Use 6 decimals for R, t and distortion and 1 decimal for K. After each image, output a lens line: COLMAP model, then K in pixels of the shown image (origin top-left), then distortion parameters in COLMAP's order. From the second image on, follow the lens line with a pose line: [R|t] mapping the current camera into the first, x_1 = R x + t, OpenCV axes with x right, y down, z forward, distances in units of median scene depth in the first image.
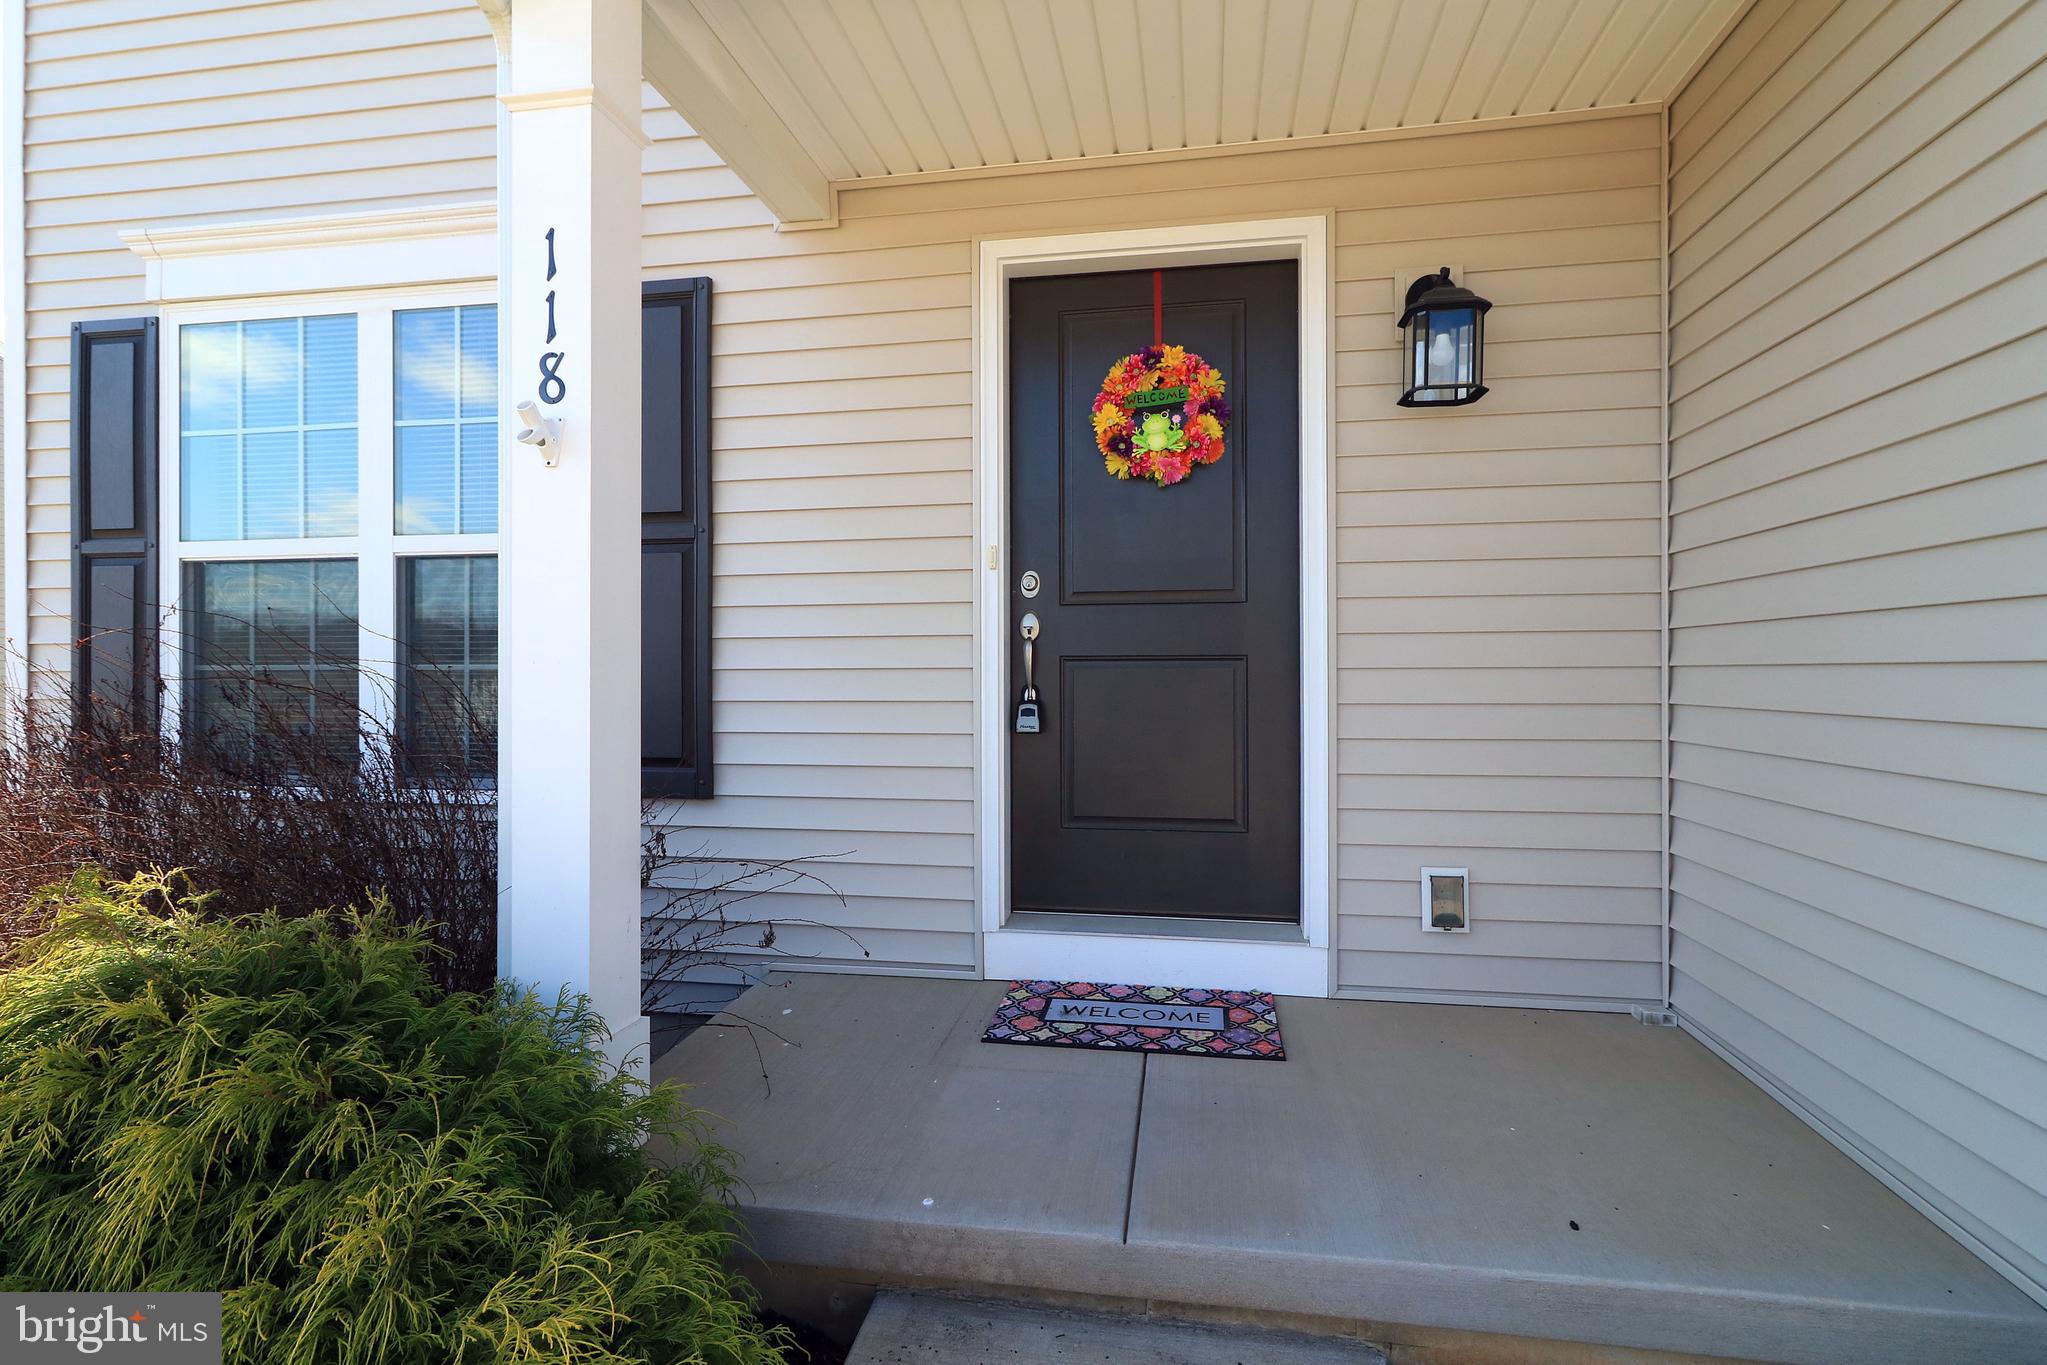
lens RADIAL K [[1011.1, 0, 1034.0], [0, 1011.1, 646.0], [0, 0, 1]] dist [-0.000223, 0.001027]
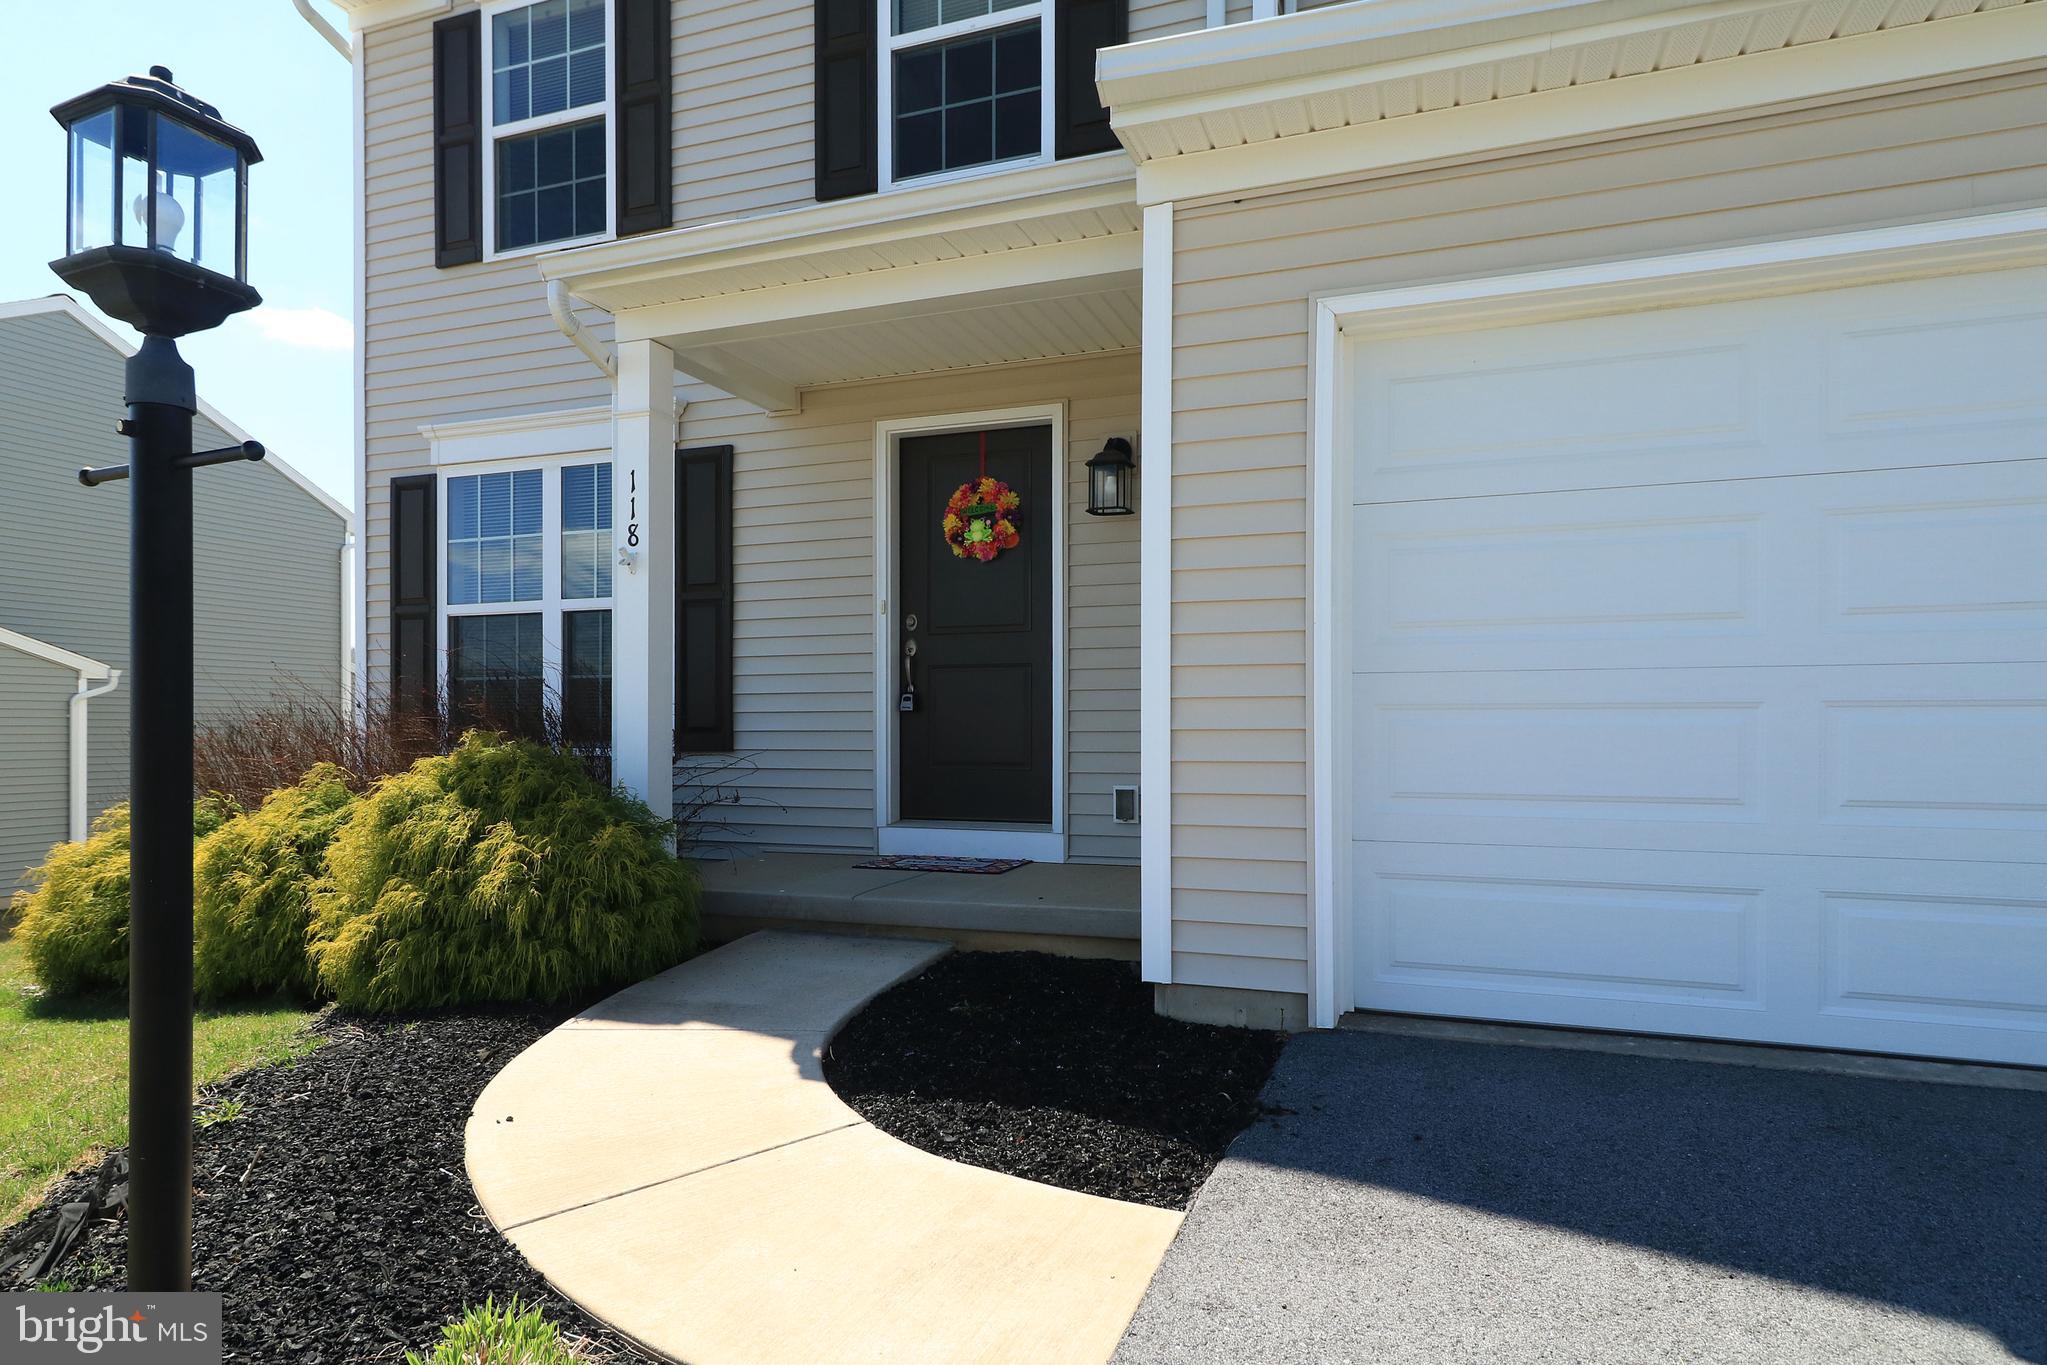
lens RADIAL K [[1226.4, 0, 992.8], [0, 1226.4, 695.6], [0, 0, 1]] dist [0.005793, -0.000378]
pose [[0.978592, -0.002321, -0.205798, 0.560212], [0.001105, 0.999981, -0.006020, 0.073665], [0.205808, 0.005664, 0.978576, -0.974819]]
